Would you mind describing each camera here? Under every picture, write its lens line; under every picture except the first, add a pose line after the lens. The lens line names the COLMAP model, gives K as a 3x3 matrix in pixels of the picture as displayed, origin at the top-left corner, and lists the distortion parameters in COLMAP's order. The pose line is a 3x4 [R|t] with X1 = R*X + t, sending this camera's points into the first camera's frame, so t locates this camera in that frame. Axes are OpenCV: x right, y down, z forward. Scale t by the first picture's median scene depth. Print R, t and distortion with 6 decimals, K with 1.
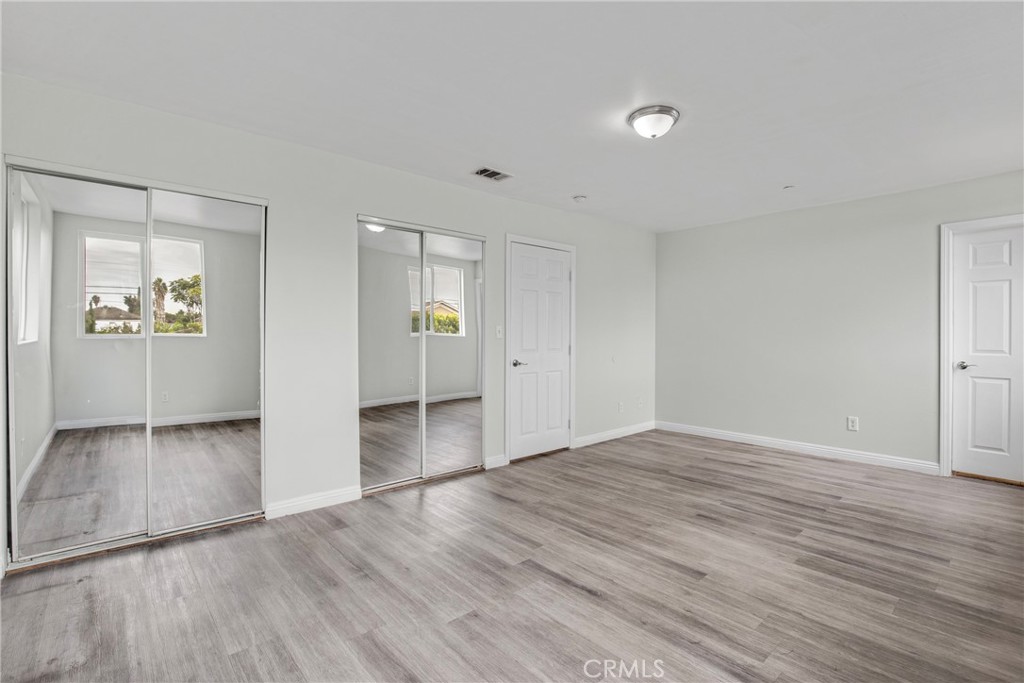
lens RADIAL K [[472.5, 0, 512.0], [0, 472.5, 341.5], [0, 0, 1]] dist [-0.040562, 0.008445]
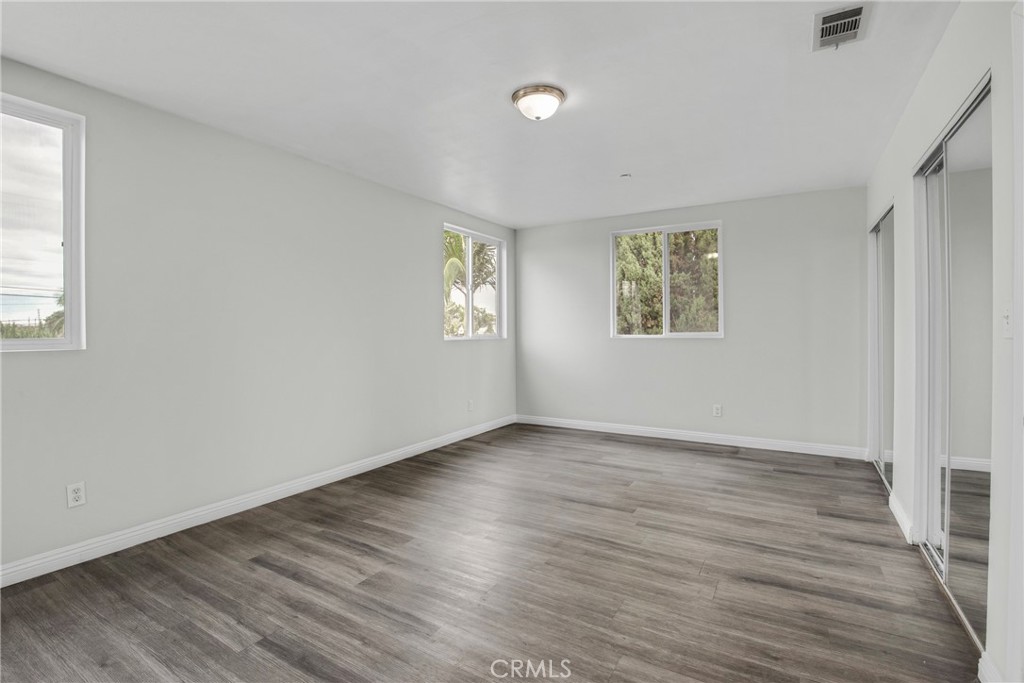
lens RADIAL K [[472.5, 0, 512.0], [0, 472.5, 341.5], [0, 0, 1]] dist [-0.040562, 0.008445]
pose [[-0.953106, 0.012337, -0.302387, 0.651946], [-0.000166, 0.999147, 0.041285, -0.028113], [0.302638, 0.039399, -0.952291, 1.913465]]
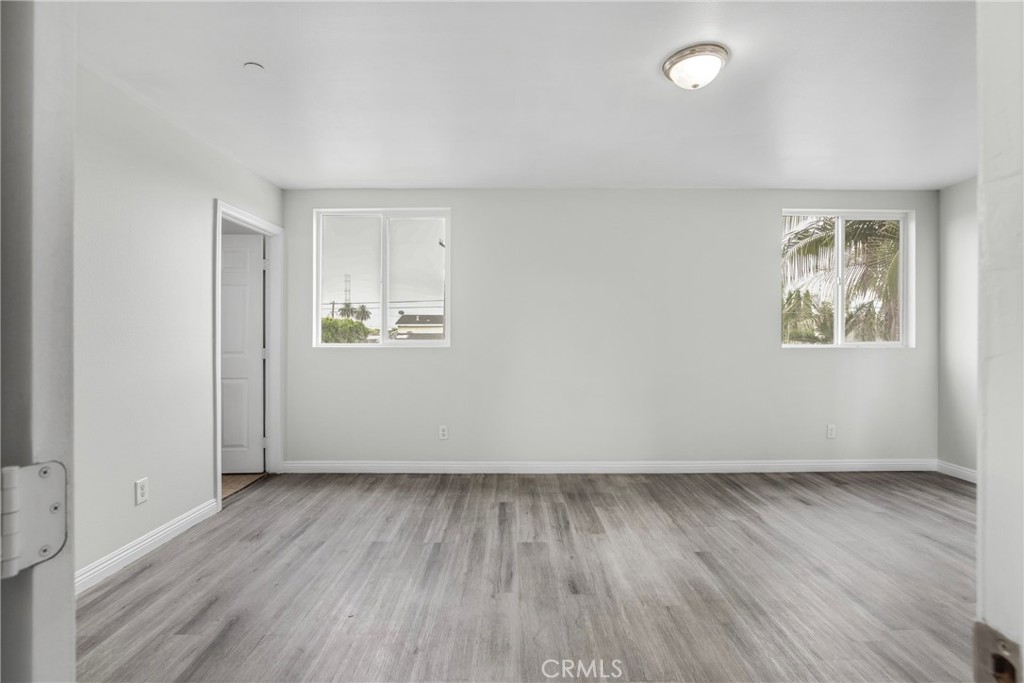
lens RADIAL K [[472.5, 0, 512.0], [0, 472.5, 341.5], [0, 0, 1]] dist [-0.040562, 0.008445]
pose [[-0.749229, -0.004683, 0.662294, 0.011898], [0.014338, 0.999626, 0.023288, -0.025314], [-0.662156, 0.026945, -0.748882, 1.827488]]
